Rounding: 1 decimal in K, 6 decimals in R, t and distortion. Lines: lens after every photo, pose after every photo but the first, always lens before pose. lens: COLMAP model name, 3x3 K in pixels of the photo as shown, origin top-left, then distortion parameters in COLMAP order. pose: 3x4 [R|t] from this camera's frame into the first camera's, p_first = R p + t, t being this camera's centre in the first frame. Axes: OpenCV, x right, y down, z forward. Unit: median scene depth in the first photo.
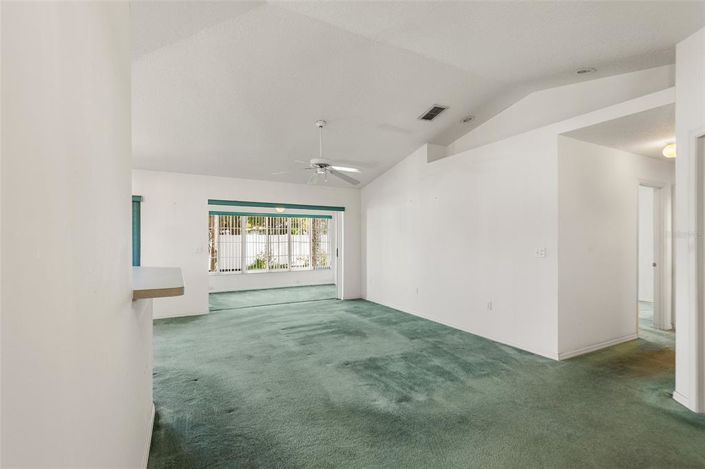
lens RADIAL K [[323.0, 0, 348.7], [0, 323.0, 242.2], [0, 0, 1]] dist [0.001415, -0.000317]
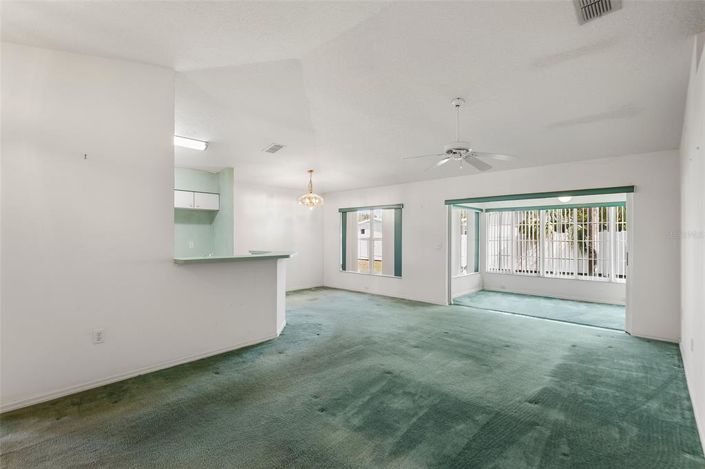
lens RADIAL K [[323.0, 0, 348.7], [0, 323.0, 242.2], [0, 0, 1]] dist [0.001415, -0.000317]
pose [[0.317004, 0.015671, -0.948295, 0.397804], [-0.009115, 0.999868, 0.013477, -0.003025], [0.948380, 0.004371, 0.317105, 0.287762]]
